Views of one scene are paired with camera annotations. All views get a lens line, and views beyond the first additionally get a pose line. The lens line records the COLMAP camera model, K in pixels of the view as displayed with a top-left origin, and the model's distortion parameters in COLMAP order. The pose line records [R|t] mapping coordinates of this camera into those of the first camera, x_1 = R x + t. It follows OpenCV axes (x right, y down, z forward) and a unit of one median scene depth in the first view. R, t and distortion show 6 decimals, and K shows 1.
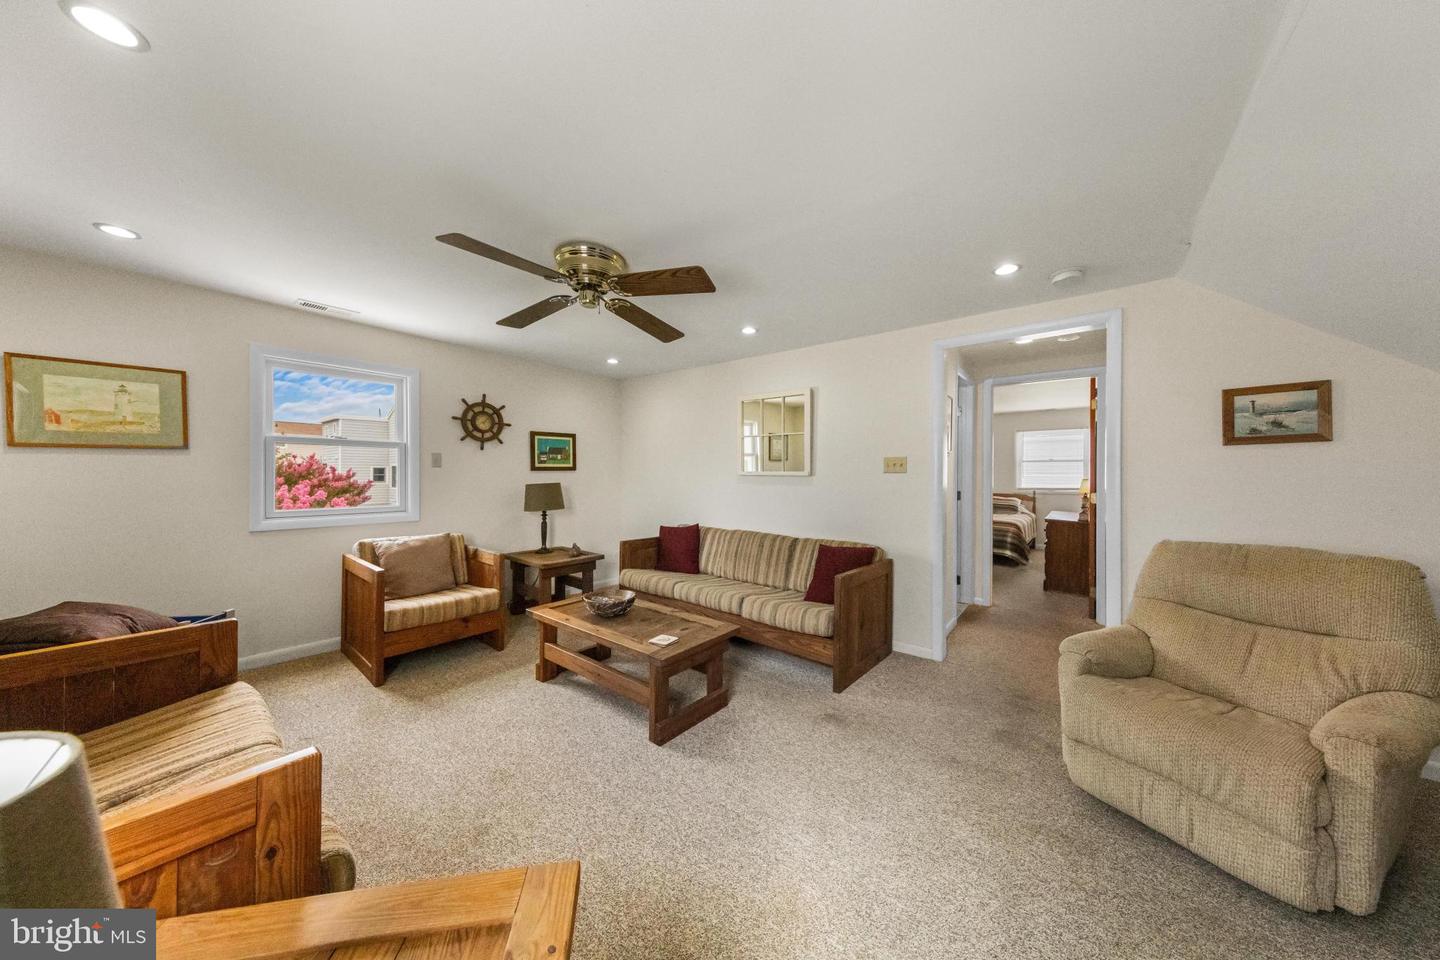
lens RADIAL K [[456.4, 0, 723.6], [0, 456.4, 476.5], [0, 0, 1]] dist [0.017335, -0.000123]
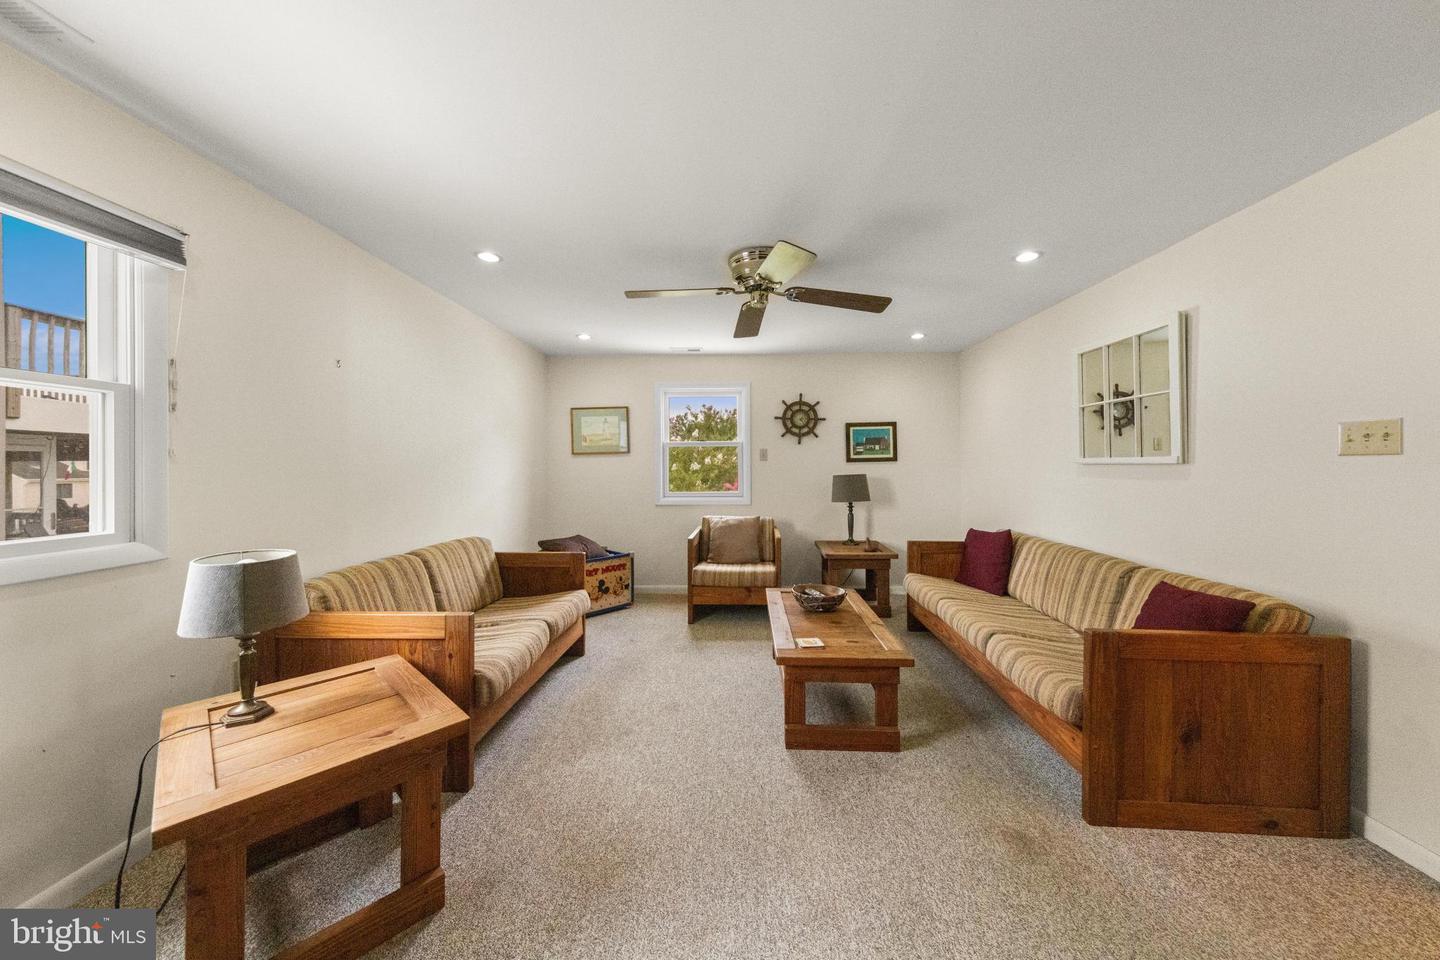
lens RADIAL K [[483.9, 0, 709.1], [0, 483.9, 467.5], [0, 0, 1]] dist [0.012558, -0.000319]
pose [[0.602491, -0.007928, -0.798087, 0.322832], [0.006732, 0.999966, -0.004851, 0.002764], [0.798098, -0.002450, 0.602523, 0.147345]]
